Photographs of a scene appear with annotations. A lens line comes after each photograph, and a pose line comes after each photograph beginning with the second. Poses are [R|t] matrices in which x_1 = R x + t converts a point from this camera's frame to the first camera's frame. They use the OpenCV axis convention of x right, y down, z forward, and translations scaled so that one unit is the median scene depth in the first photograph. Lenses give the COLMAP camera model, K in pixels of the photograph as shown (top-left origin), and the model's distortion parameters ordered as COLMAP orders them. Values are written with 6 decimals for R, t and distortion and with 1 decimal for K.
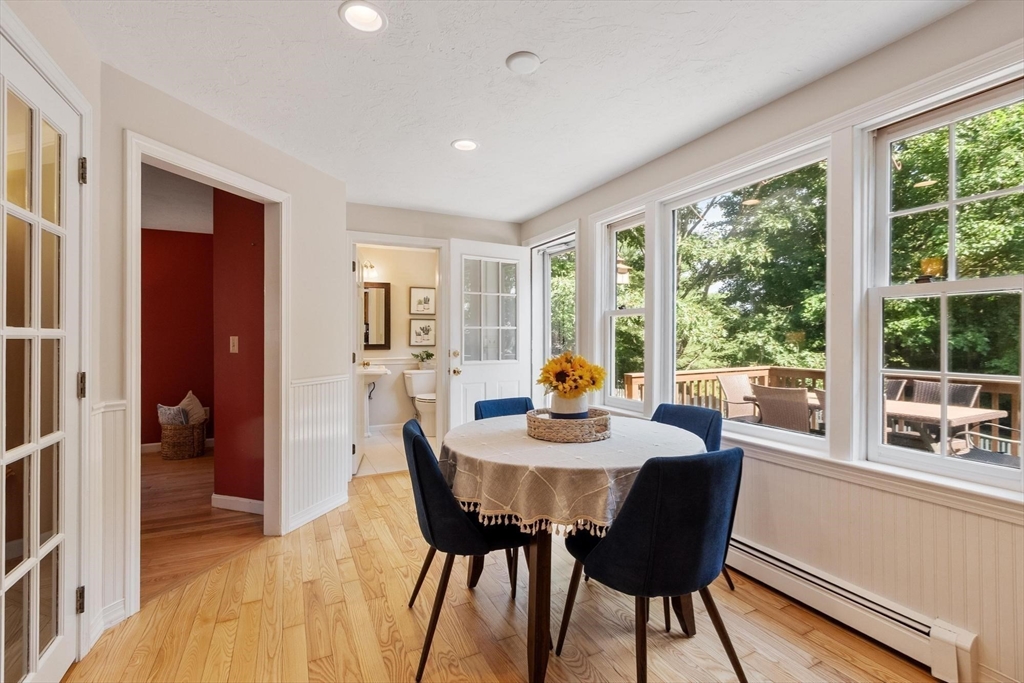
lens RADIAL K [[452.4, 0, 511.6], [0, 452.4, 341.2], [0, 0, 1]] dist [0.003195, -0.001022]
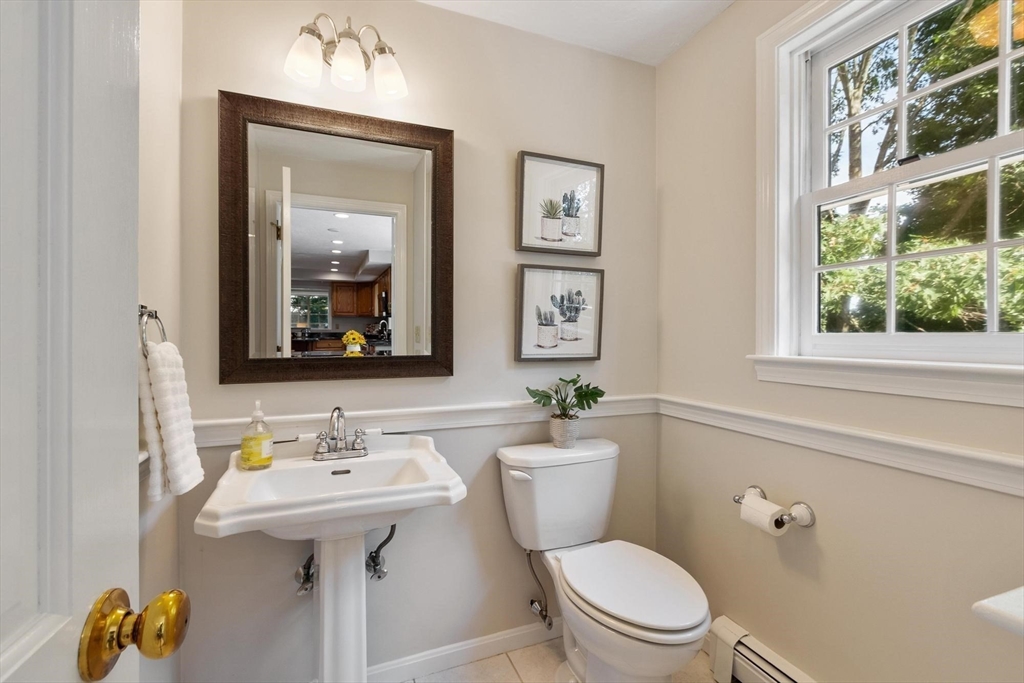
lens RADIAL K [[452.4, 0, 511.2], [0, 452.4, 337.7], [0, 0, 1]] dist [0.003195, -0.001022]
pose [[0.997255, 0.000051, -0.074045, -0.208400], [-0.000039, 1.000000, 0.000161, -0.004343], [0.074045, -0.000158, 0.997255, 0.715589]]
